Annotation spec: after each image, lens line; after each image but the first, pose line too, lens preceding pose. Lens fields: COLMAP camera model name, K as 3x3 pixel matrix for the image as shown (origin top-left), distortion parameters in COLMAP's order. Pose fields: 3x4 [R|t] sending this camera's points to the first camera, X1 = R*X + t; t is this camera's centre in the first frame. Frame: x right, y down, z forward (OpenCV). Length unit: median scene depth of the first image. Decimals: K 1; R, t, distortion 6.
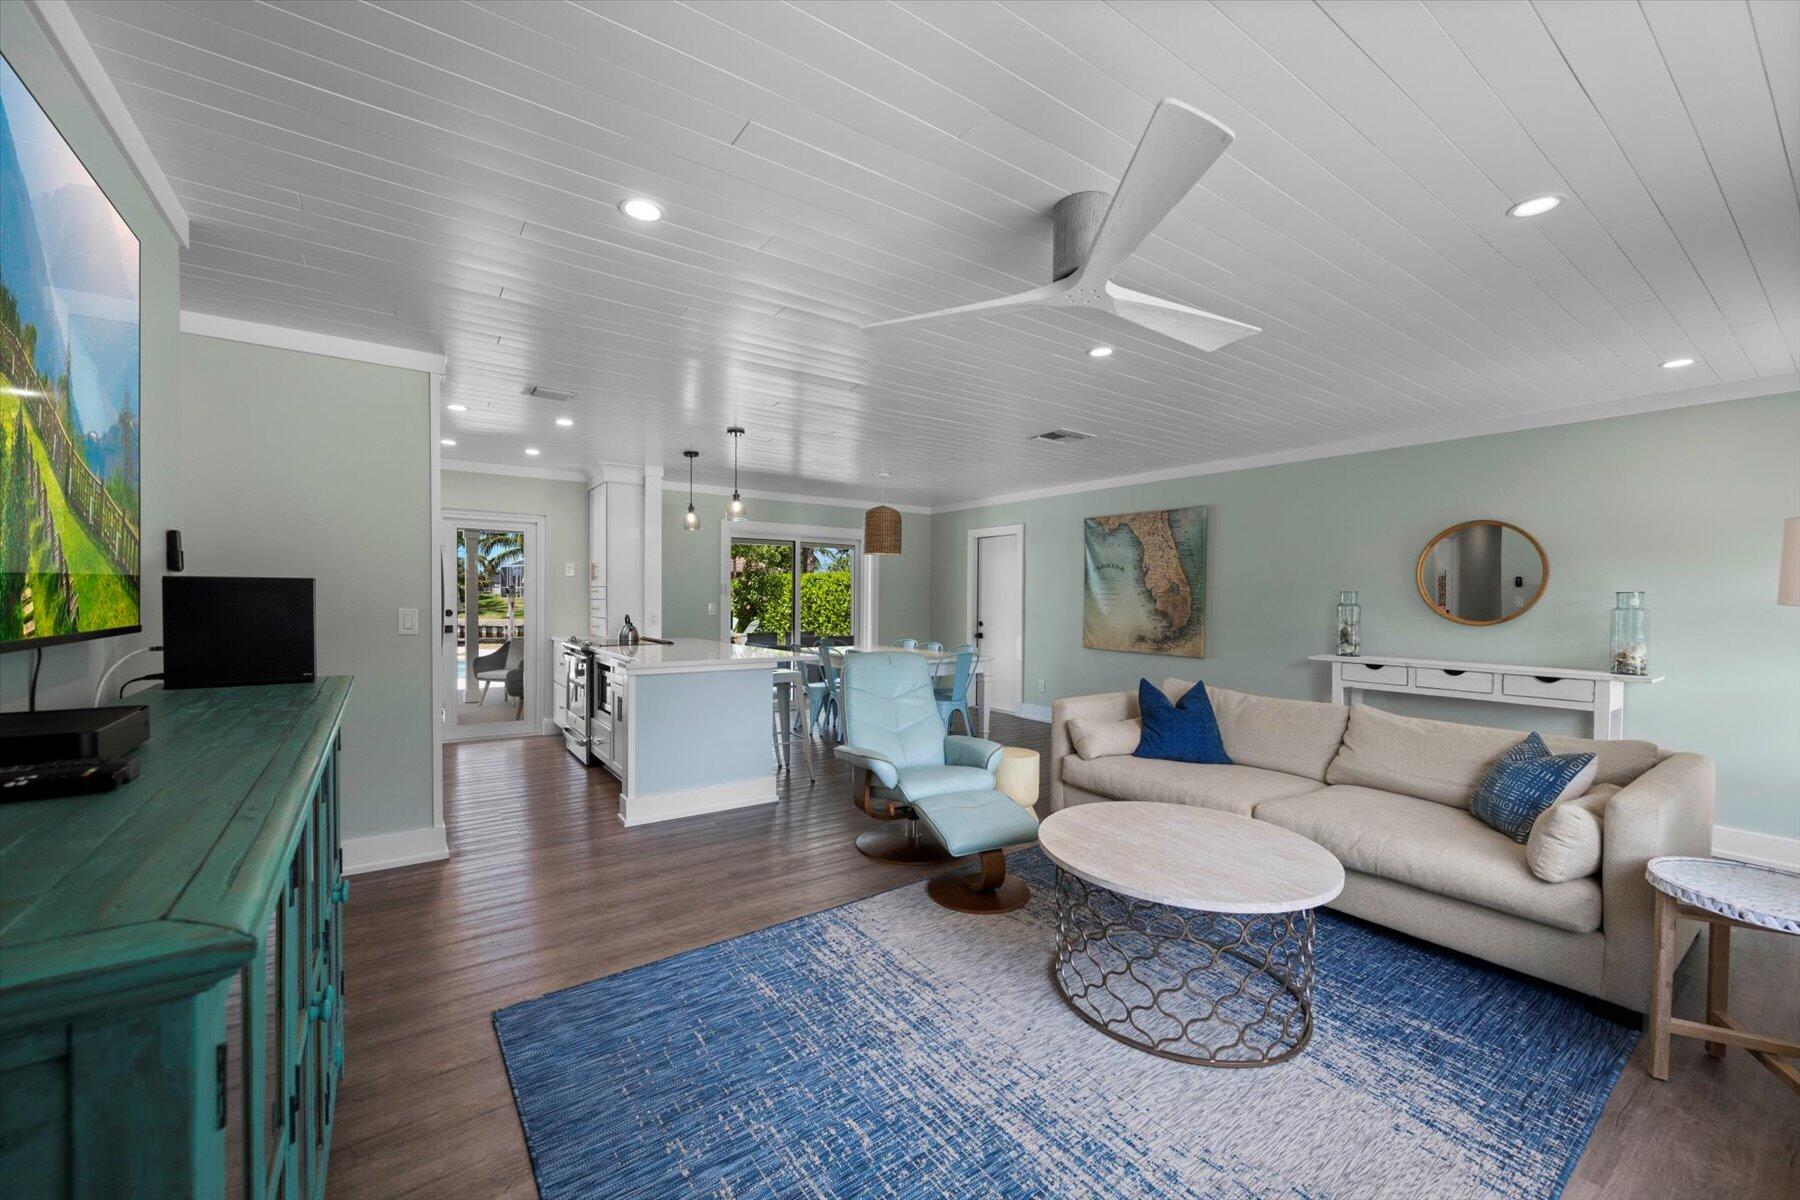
lens RADIAL K [[718.6, 0, 900.0], [0, 718.6, 600.0], [0, 0, 1]] dist [0.000320, -0.000074]
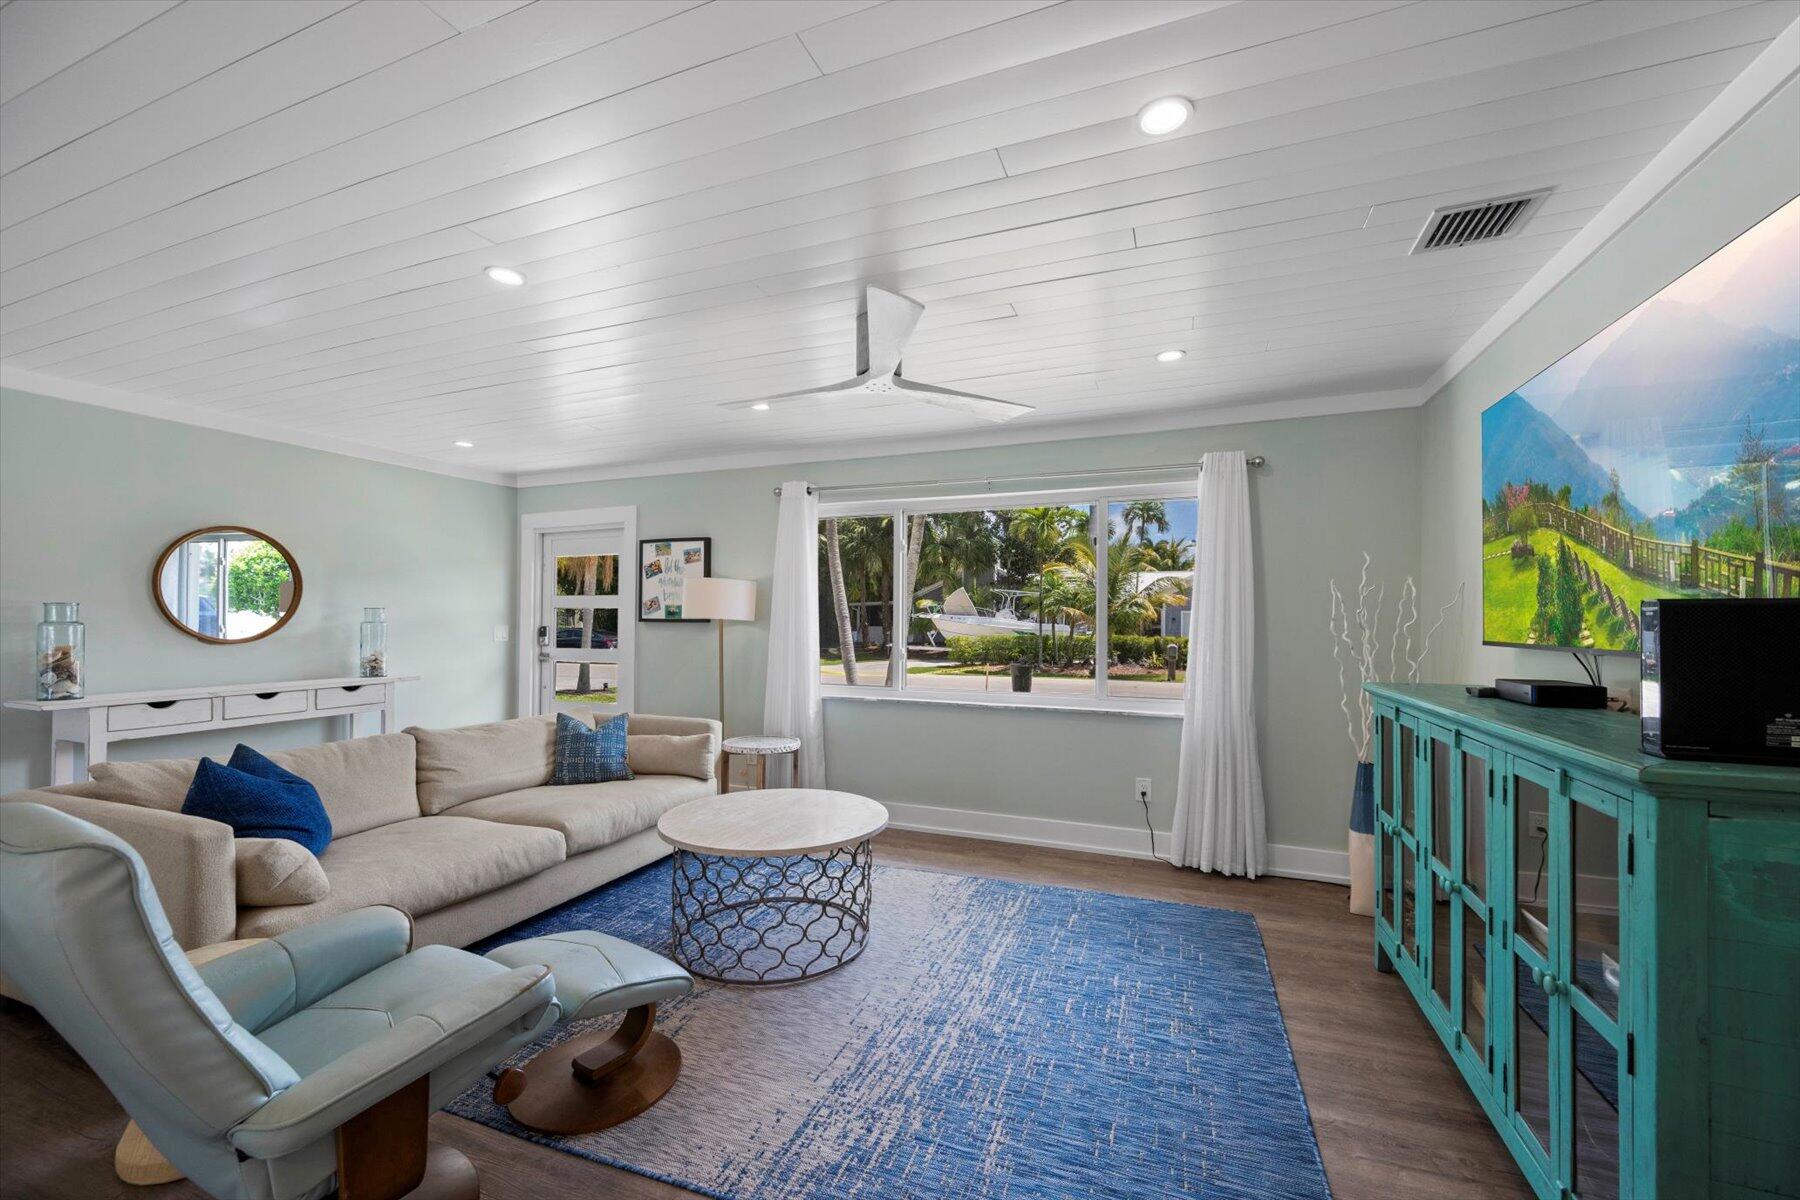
lens RADIAL K [[724.5, 0, 878.5], [0, 724.5, 613.4], [0, 0, 1]] dist [0.001201, 0.000140]
pose [[-0.533443, -0.008688, 0.845792, -0.870729], [-0.005024, 0.999962, 0.007103, -0.027702], [-0.845821, -0.000460, -0.533466, 1.719976]]
